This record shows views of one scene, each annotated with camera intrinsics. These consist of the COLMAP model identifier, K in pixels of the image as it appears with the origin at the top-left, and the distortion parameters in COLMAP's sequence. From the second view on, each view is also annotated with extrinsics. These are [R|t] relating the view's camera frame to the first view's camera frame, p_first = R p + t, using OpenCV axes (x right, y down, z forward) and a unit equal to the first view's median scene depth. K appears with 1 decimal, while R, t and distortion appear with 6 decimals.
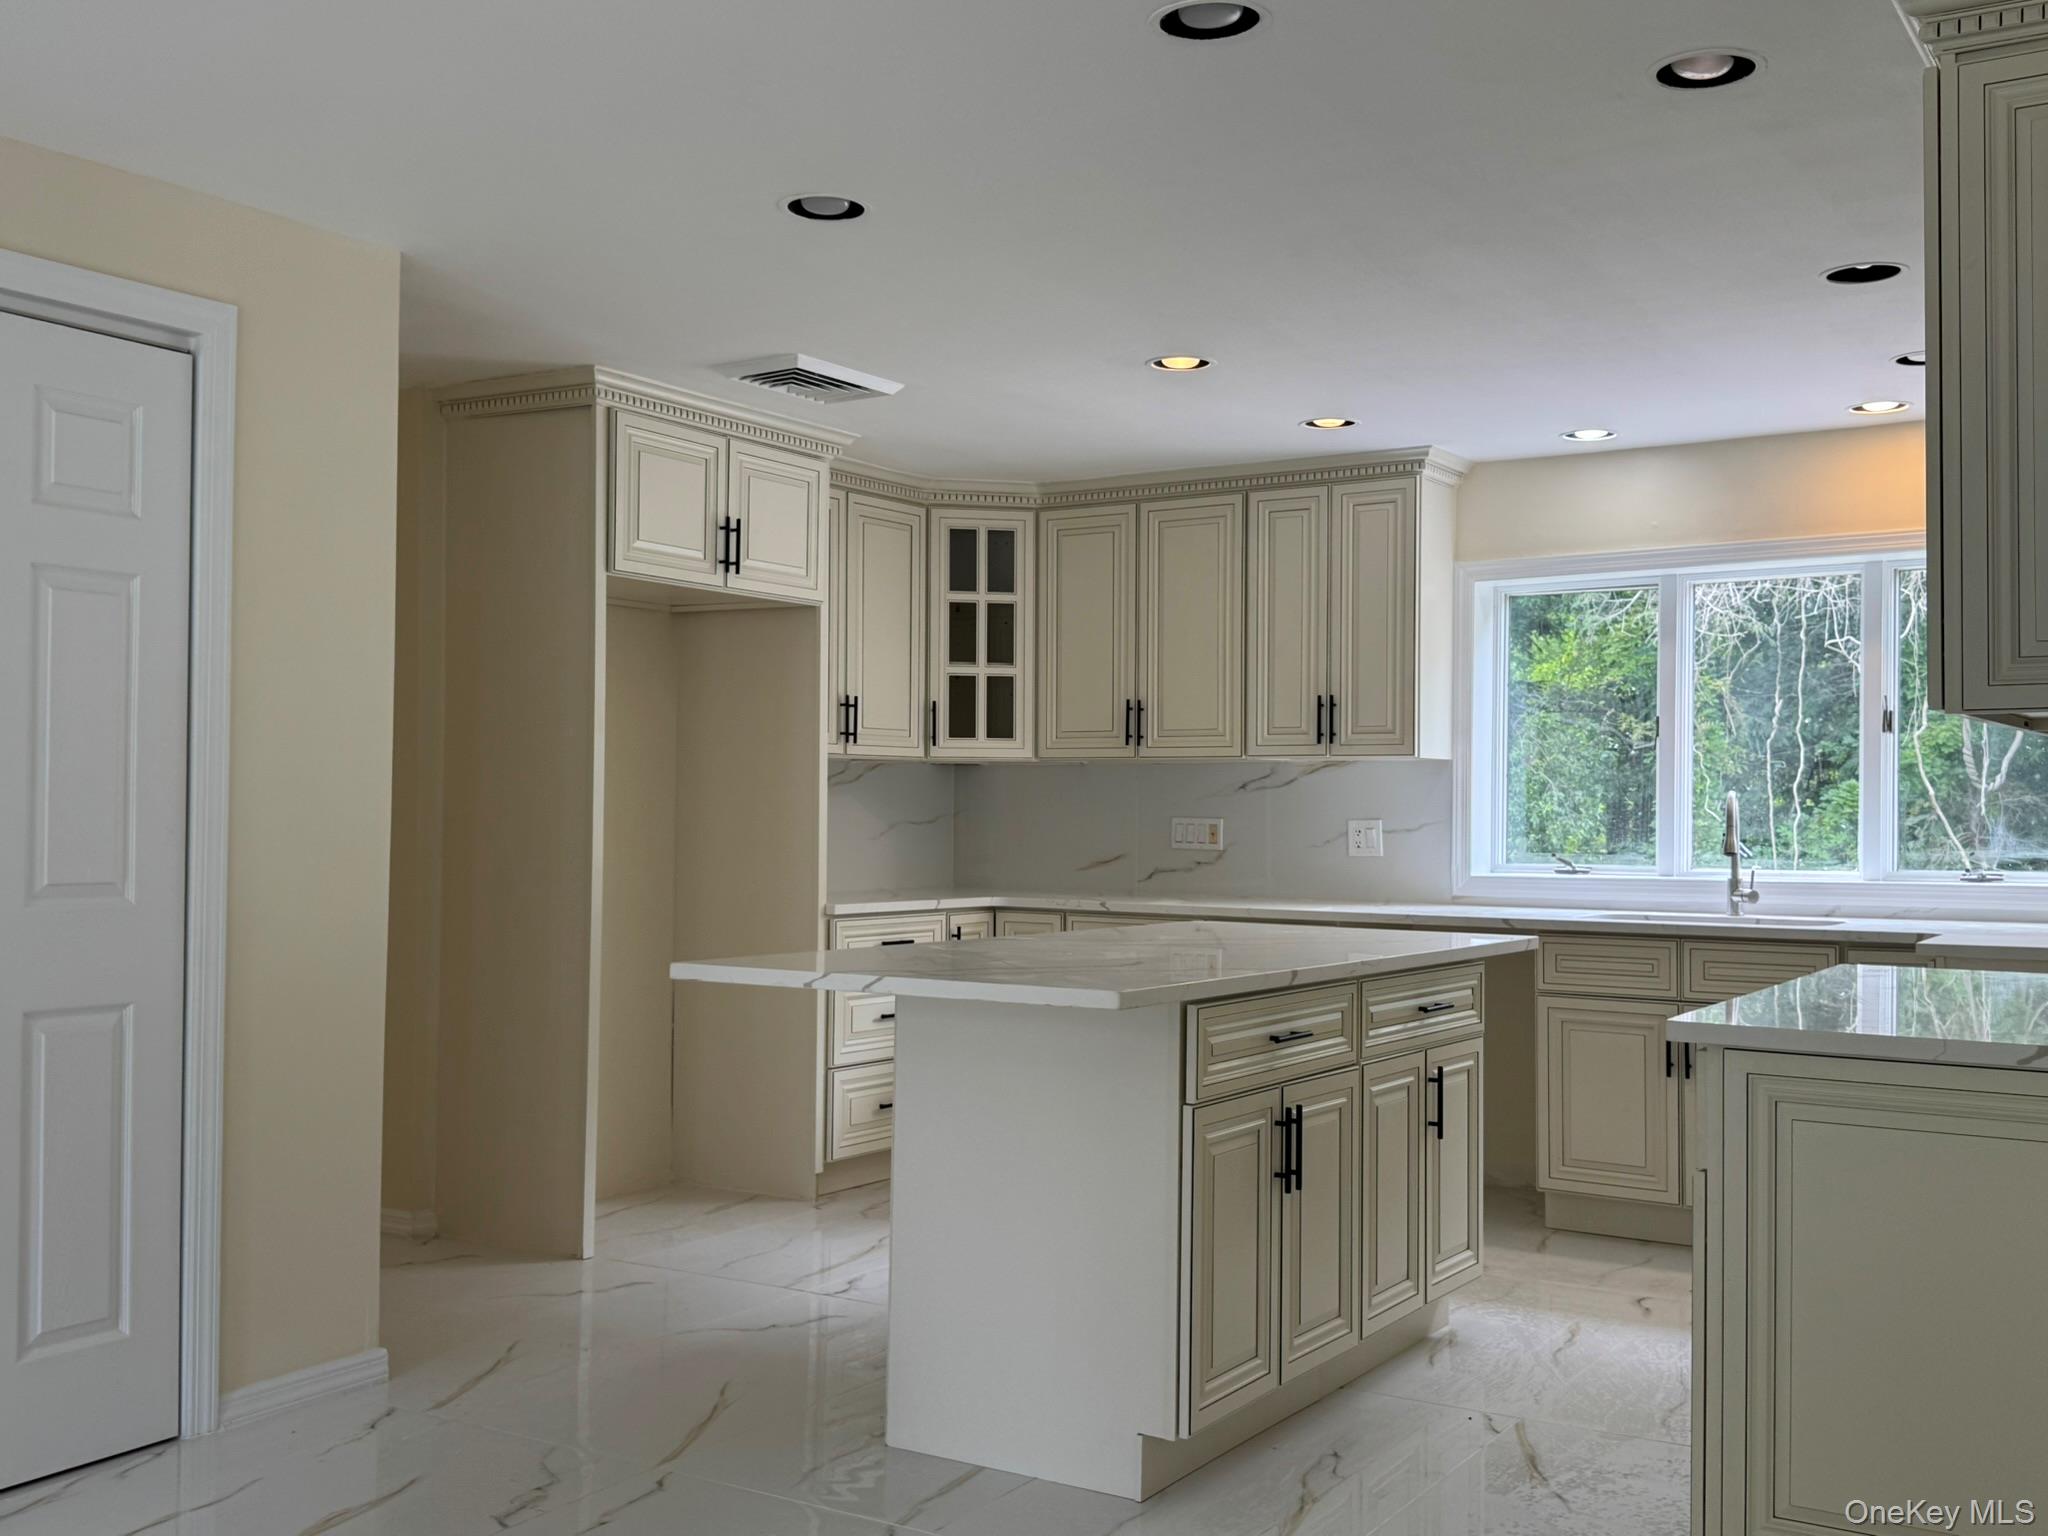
lens RADIAL K [[2114.5, 0, 1026.1], [0, 2114.5, 760.0], [0, 0, 1]] dist [0.159758, 0.000000]
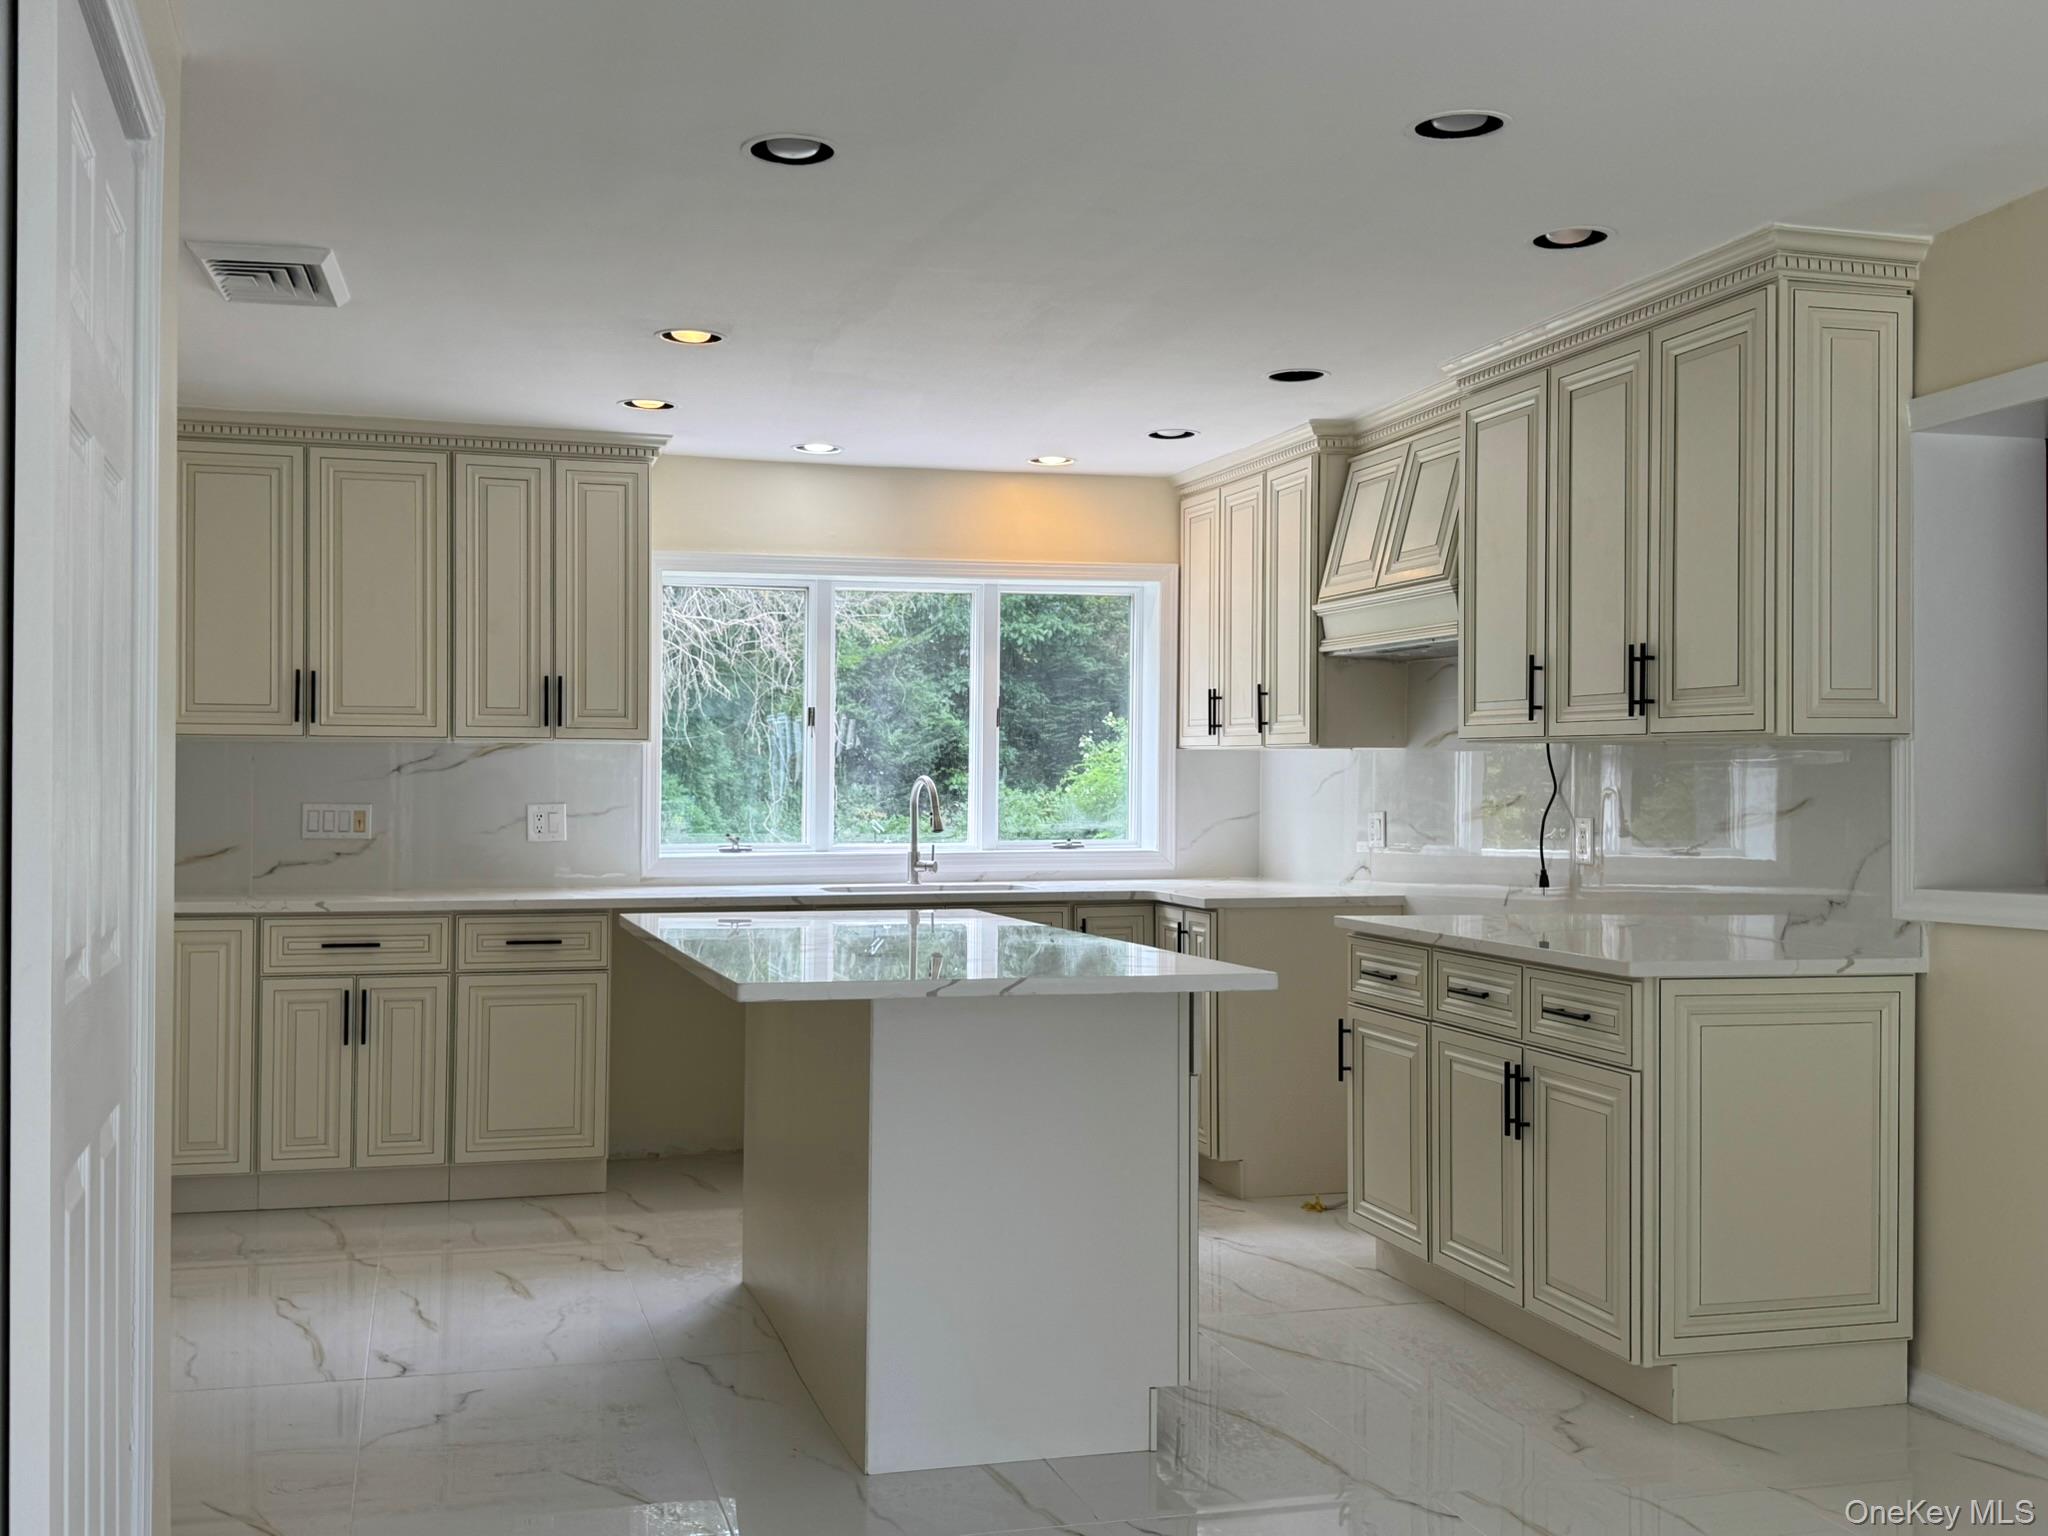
lens RADIAL K [[2114.5, 0, 1025.3], [0, 2114.5, 773.8], [0, 0, 1]] dist [0.159758, 0.000000]
pose [[0.661449, -0.001558, 0.749989, -0.449967], [-0.018479, 0.999660, 0.018375, -0.008063], [-0.749763, -0.026013, 0.661195, 0.195006]]
